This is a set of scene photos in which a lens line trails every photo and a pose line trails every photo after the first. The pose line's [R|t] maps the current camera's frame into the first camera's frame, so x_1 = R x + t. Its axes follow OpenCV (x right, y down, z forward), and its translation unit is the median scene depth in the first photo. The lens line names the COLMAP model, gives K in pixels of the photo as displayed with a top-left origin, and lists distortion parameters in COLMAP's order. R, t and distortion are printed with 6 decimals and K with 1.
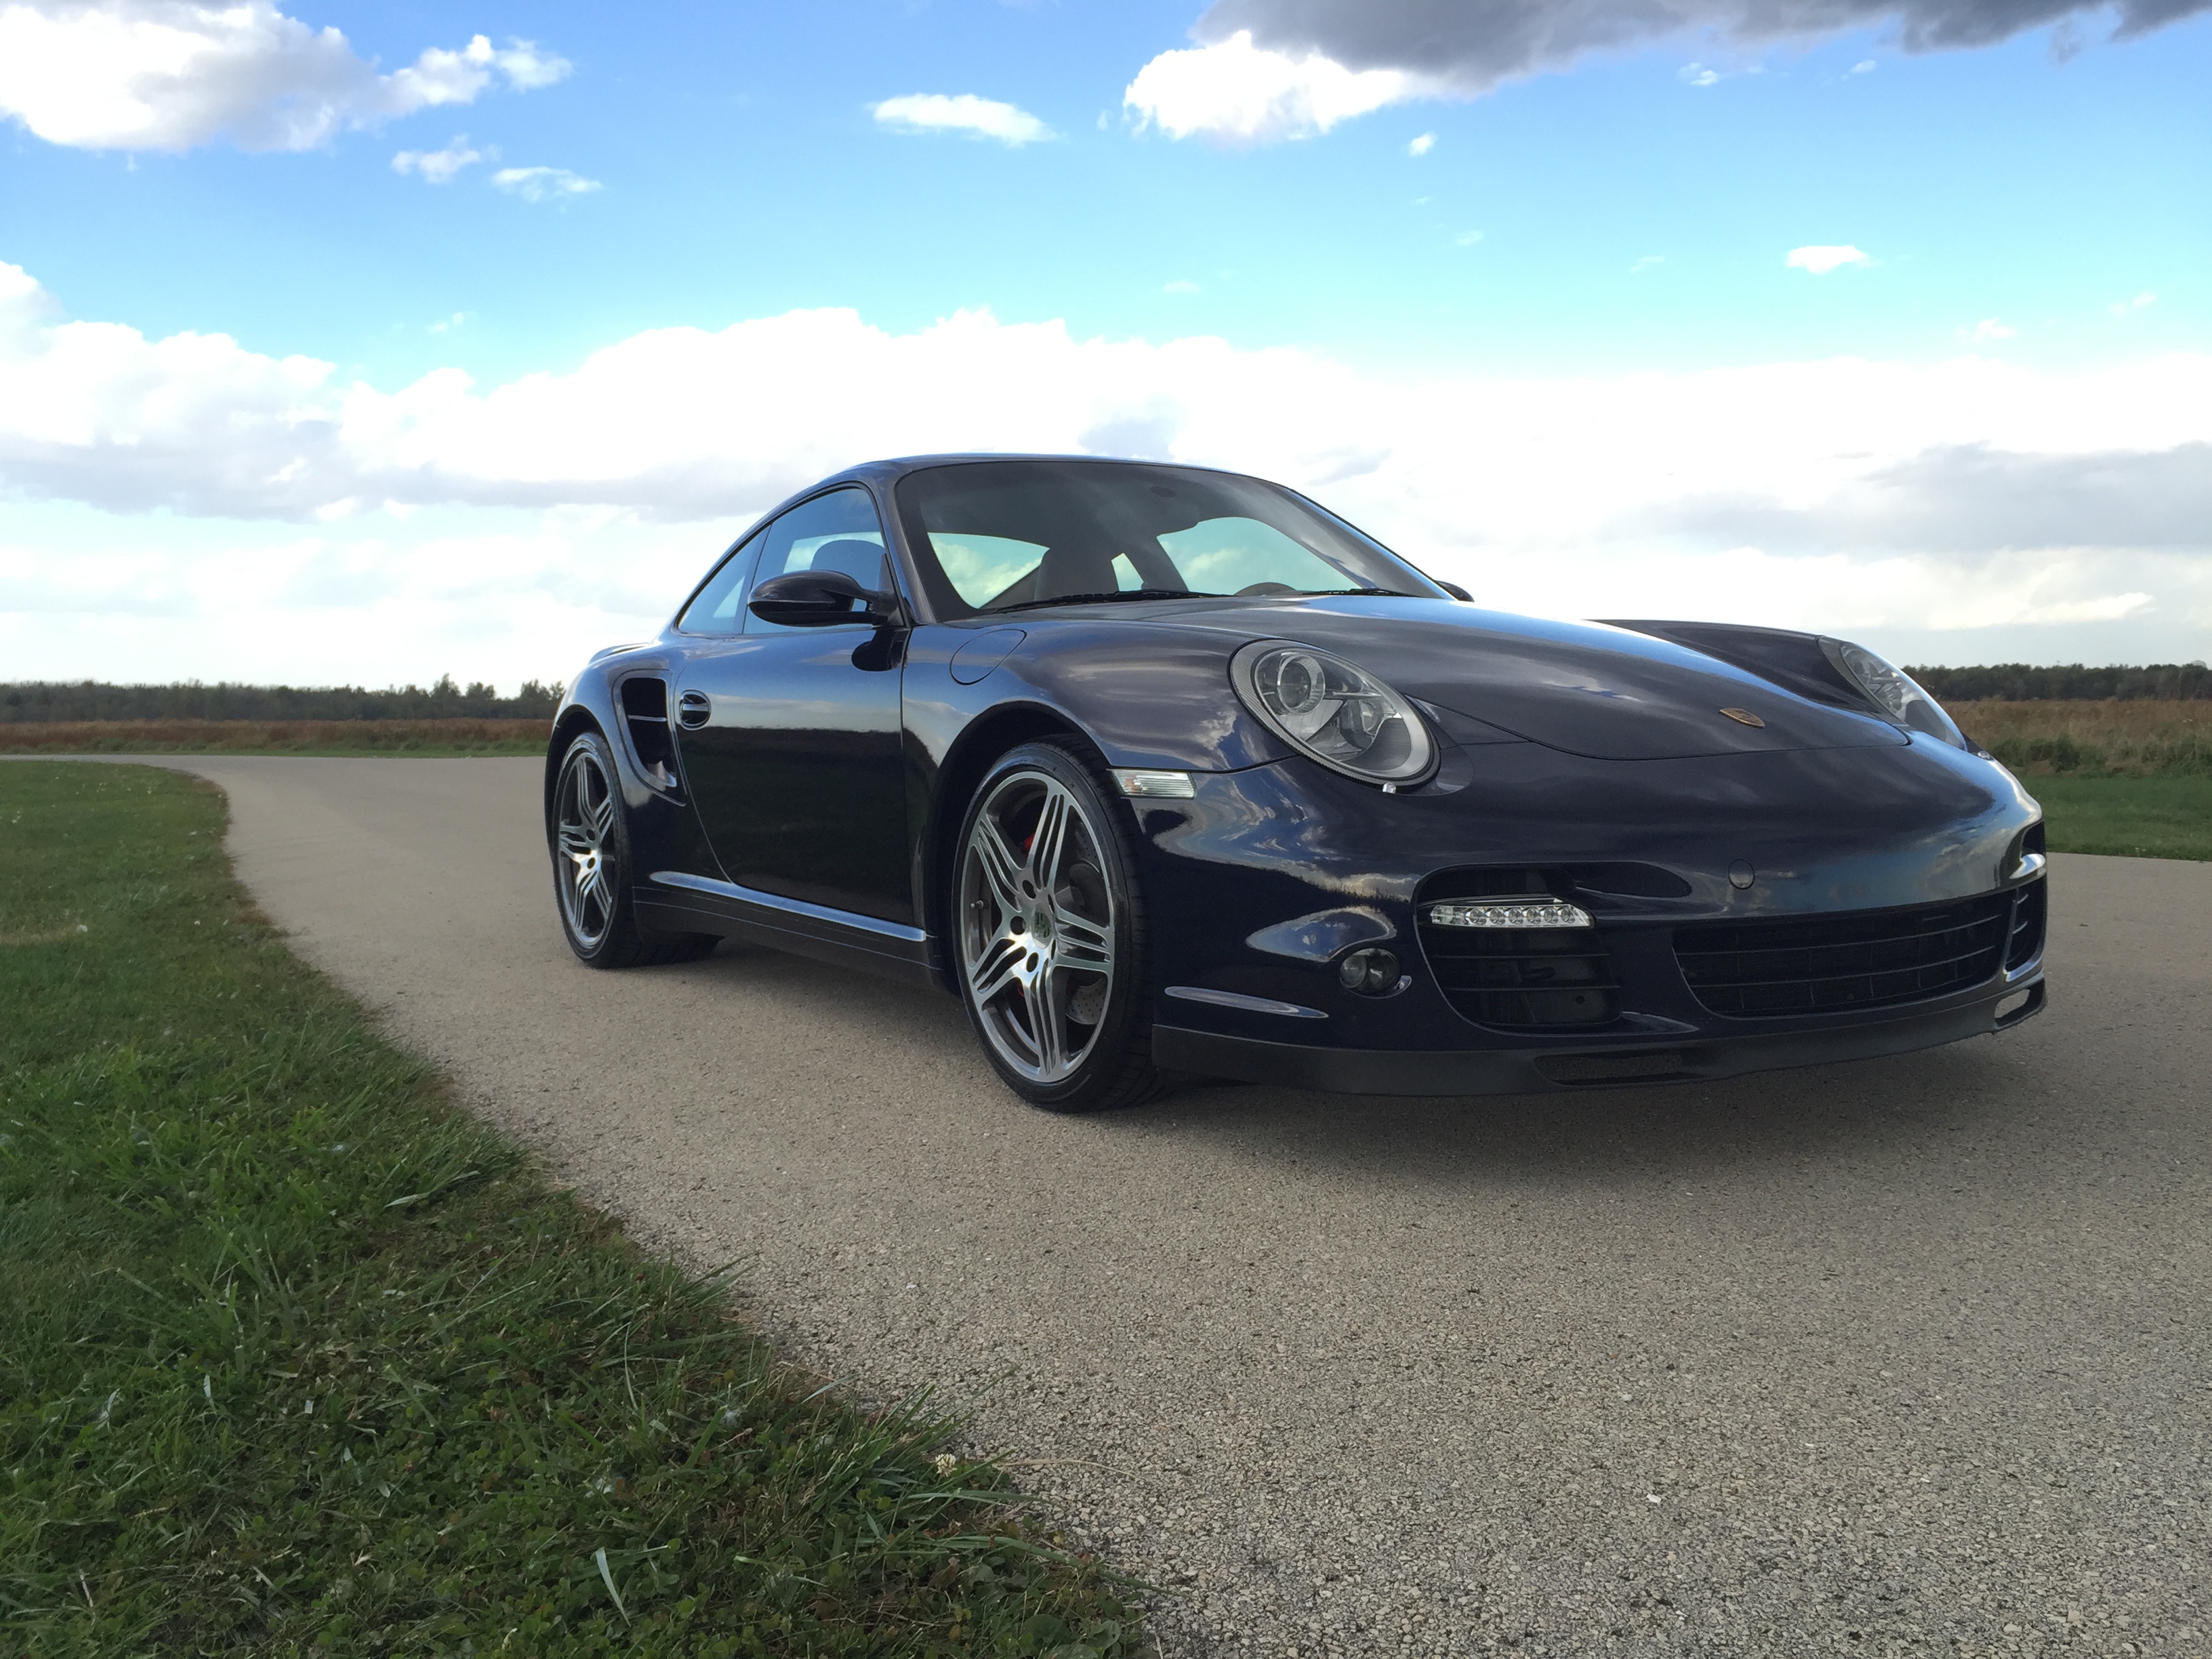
lens RADIAL K [[1934.1, 0, 1105.3], [0, 1934.1, 828.7], [0, 0, 1]] dist [0.082400, -0.134760]
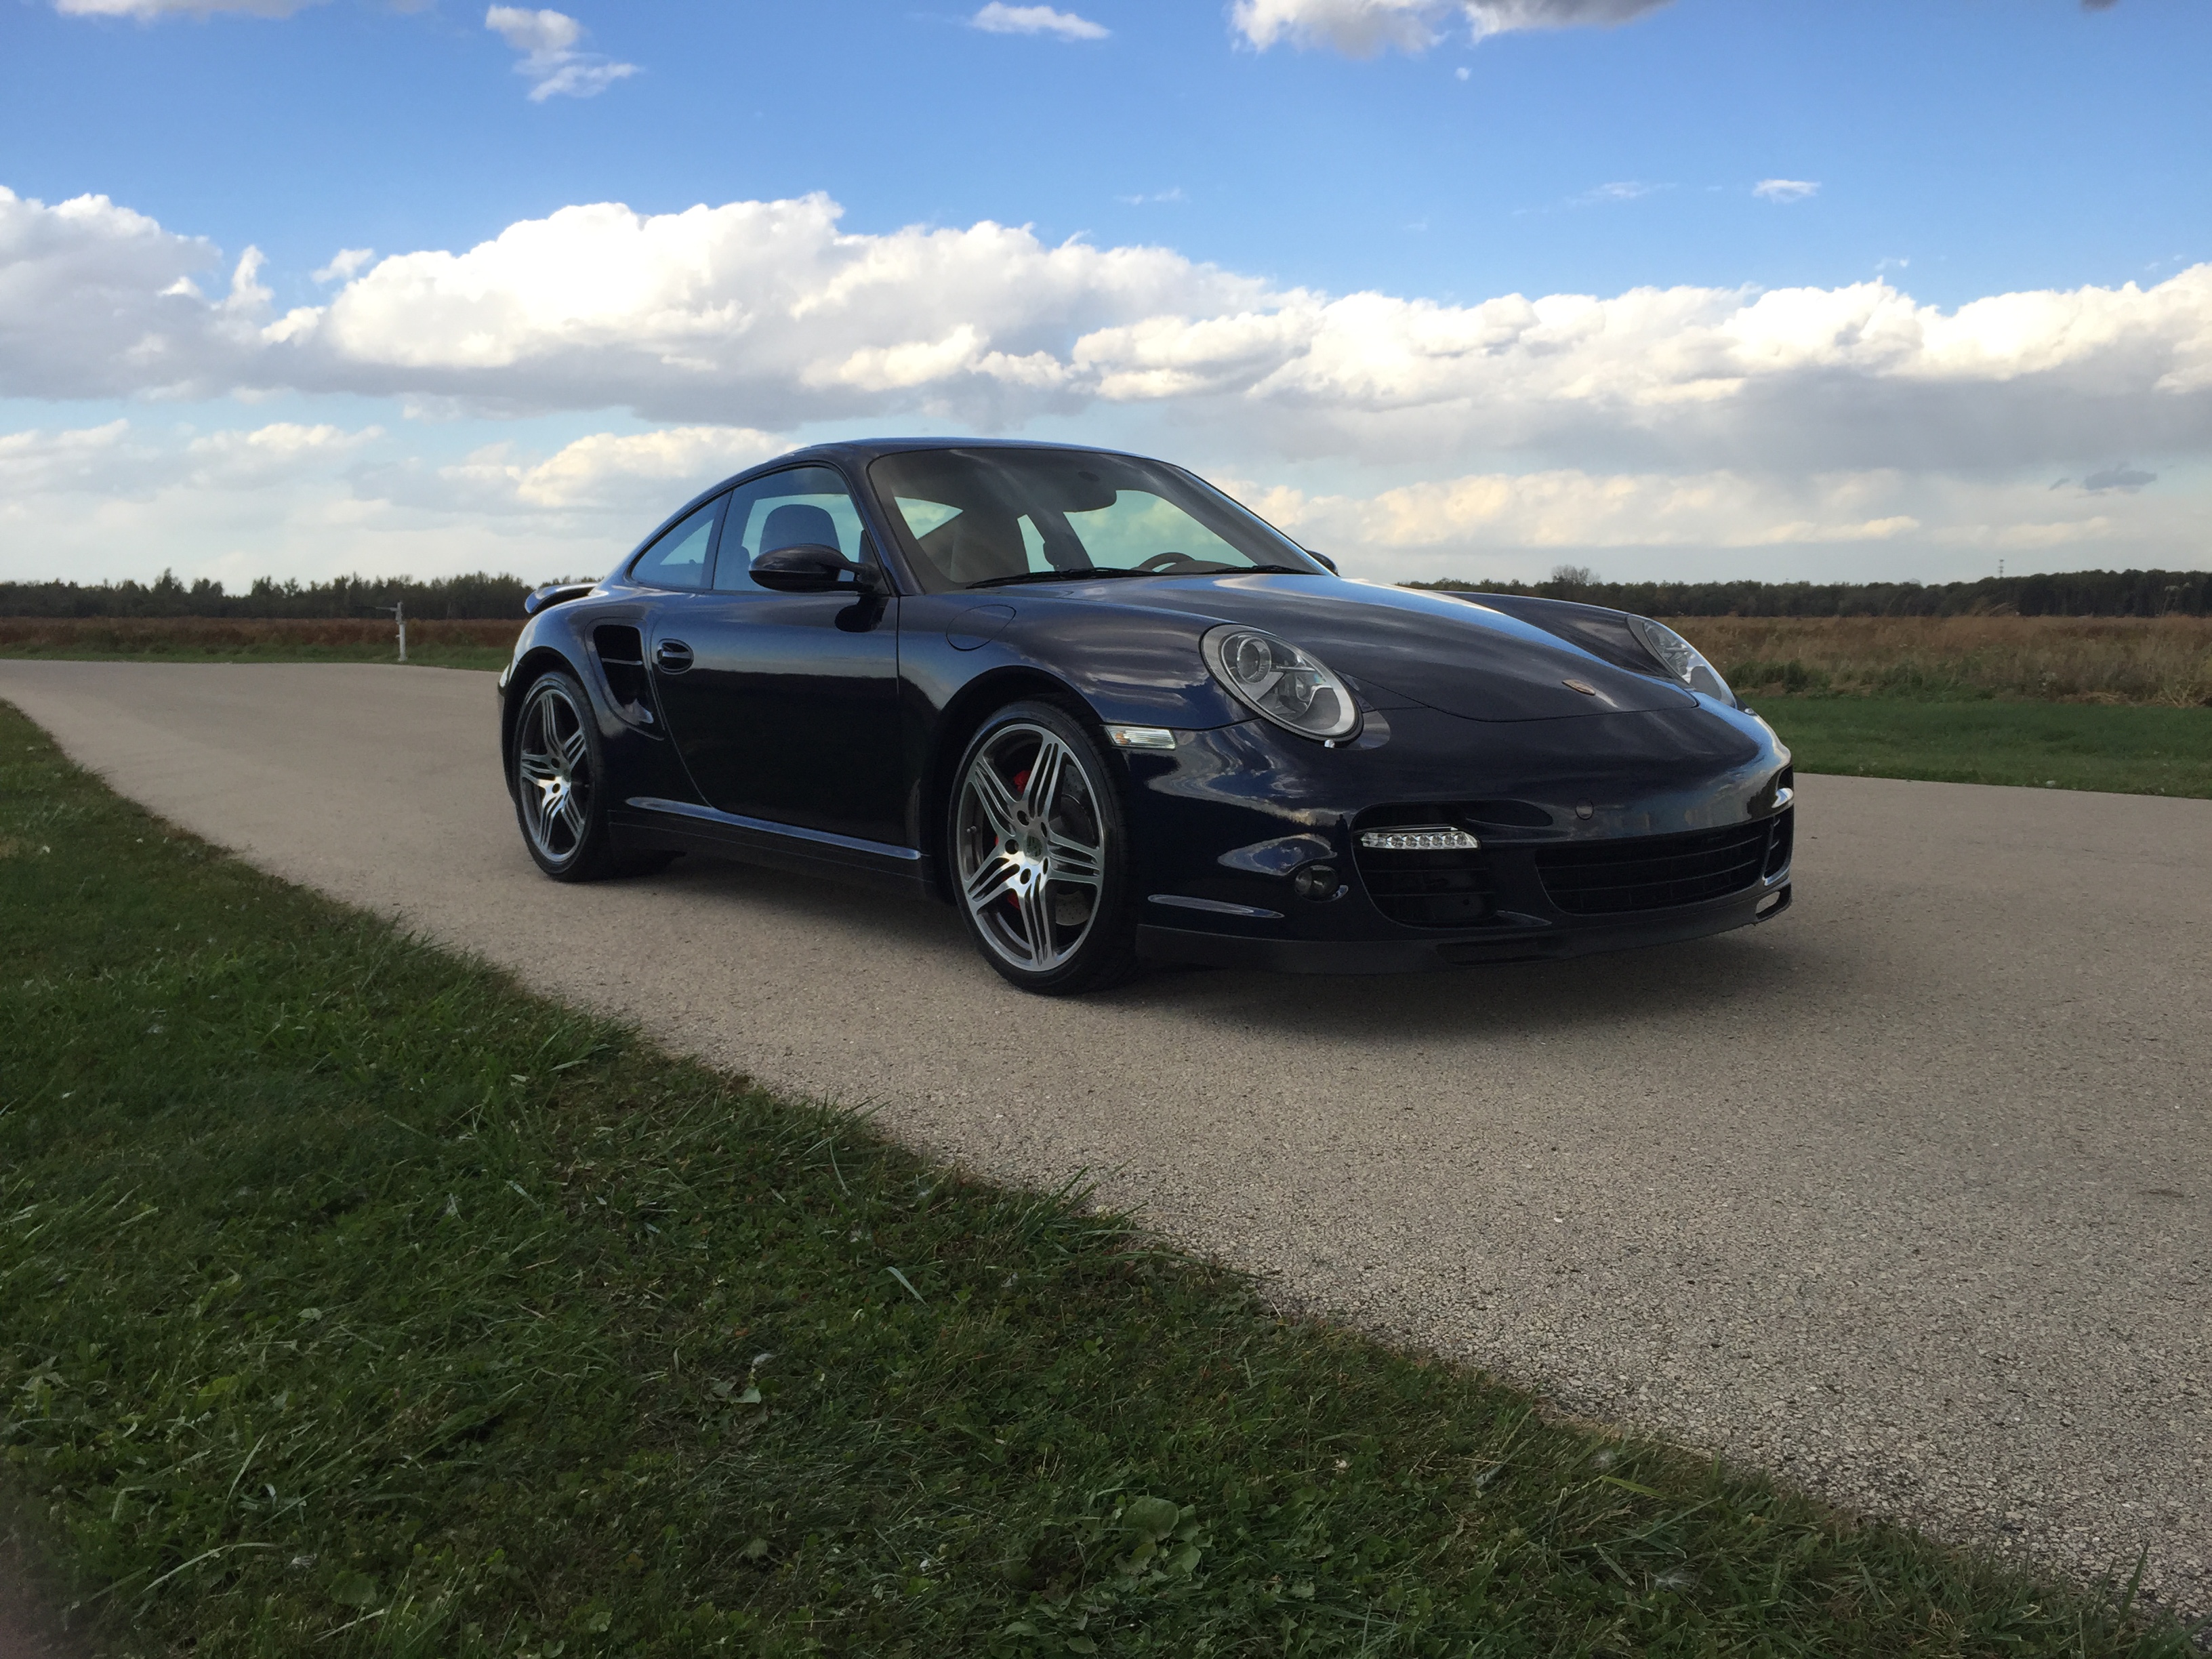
lens RADIAL K [[1934.1, 0, 1120.3], [0, 1934.1, 843.3], [0, 0, 1]] dist [0.082400, -0.134760]
pose [[0.992112, -0.003477, 0.125310, -0.136900], [-0.003388, 0.998506, 0.054532, -0.021139], [-0.125313, -0.054527, 0.990618, -0.250984]]
